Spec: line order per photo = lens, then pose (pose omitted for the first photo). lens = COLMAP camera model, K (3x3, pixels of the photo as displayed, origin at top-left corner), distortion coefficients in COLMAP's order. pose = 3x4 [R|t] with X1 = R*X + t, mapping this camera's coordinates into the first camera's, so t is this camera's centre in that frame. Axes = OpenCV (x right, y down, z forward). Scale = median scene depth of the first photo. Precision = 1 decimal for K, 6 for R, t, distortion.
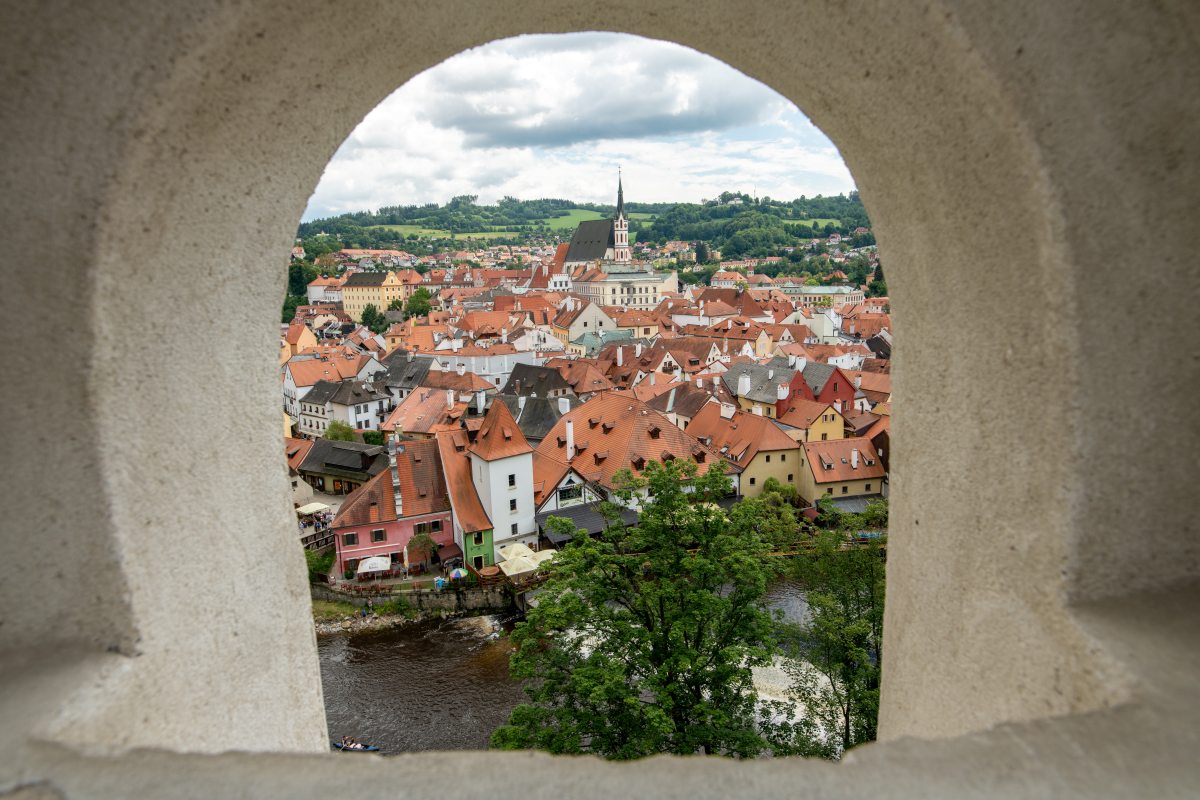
lens RADIAL K [[688.3, 0, 605.7], [0, 688.3, 400.5], [0, 0, 1]] dist [-0.022081, -0.000703]
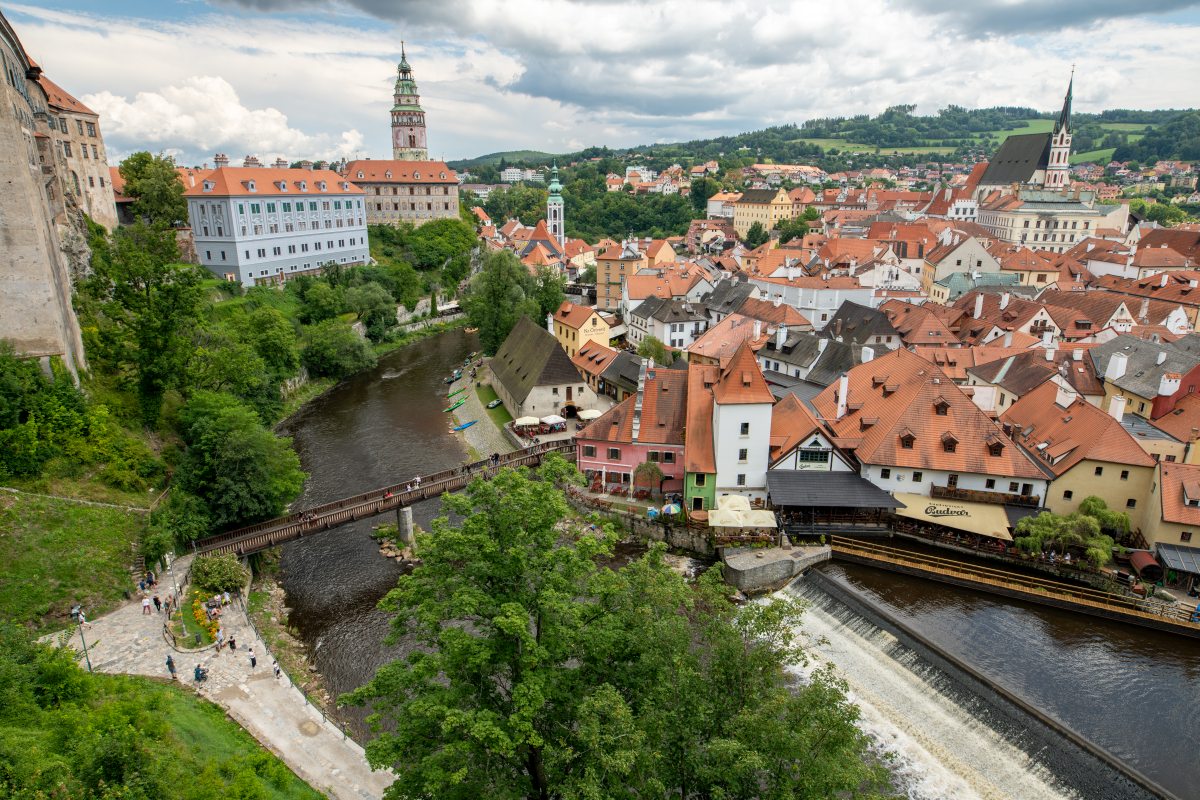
lens RADIAL K [[688.3, 0, 603.1], [0, 688.3, 397.8], [0, 0, 1]] dist [-0.022081, -0.000703]
pose [[0.833082, 0.186384, -0.520803, 0.073906], [-0.127159, 0.980837, 0.147615, -0.015736], [0.538336, -0.056750, 0.840818, 0.045627]]
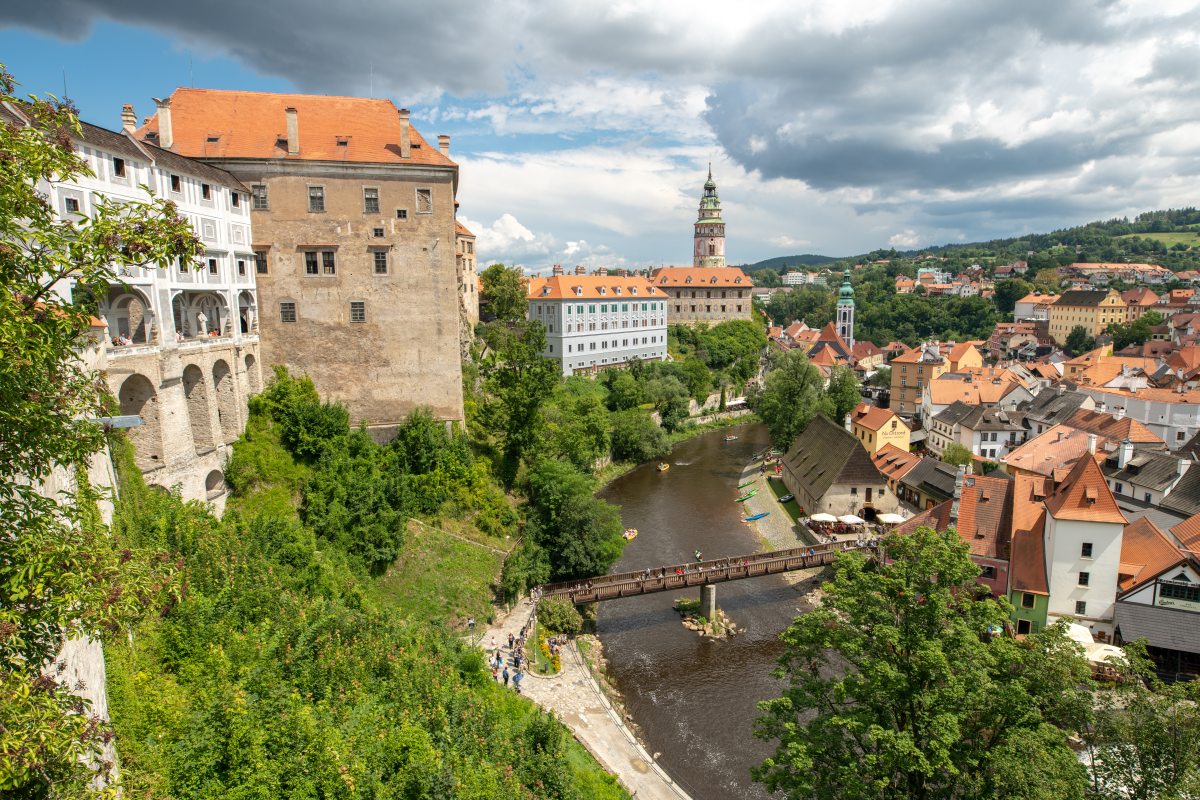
lens RADIAL K [[688.3, 0, 604.7], [0, 688.3, 395.9], [0, 0, 1]] dist [-0.022081, -0.000703]
pose [[0.564184, 0.142896, -0.813189, 0.073162], [-0.162896, 0.984815, 0.060039, -0.009468], [0.809420, 0.098592, 0.578894, 0.008663]]
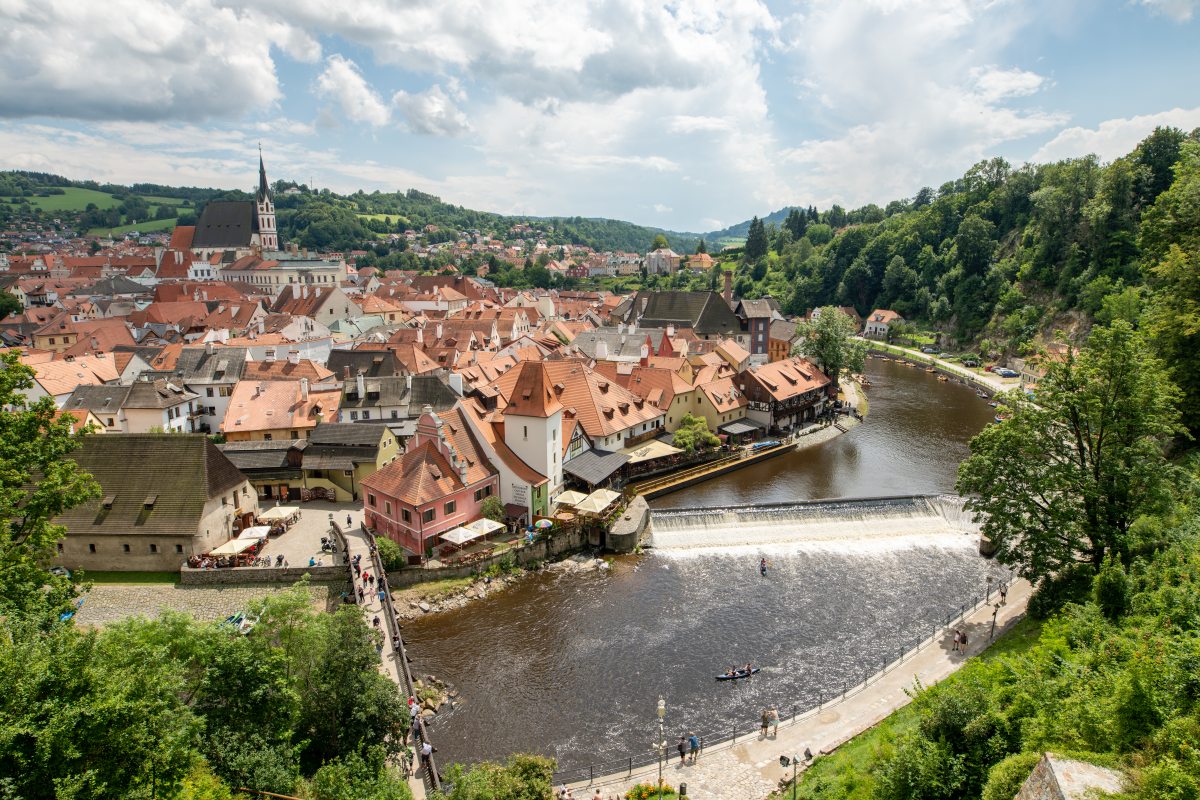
lens RADIAL K [[688.3, 0, 603.0], [0, 688.3, 403.0], [0, 0, 1]] dist [-0.022081, -0.000703]
pose [[0.803689, -0.101418, 0.586343, -0.286380], [0.097099, 0.994513, 0.038926, 0.012608], [-0.587074, 0.025649, 0.809127, 0.029800]]
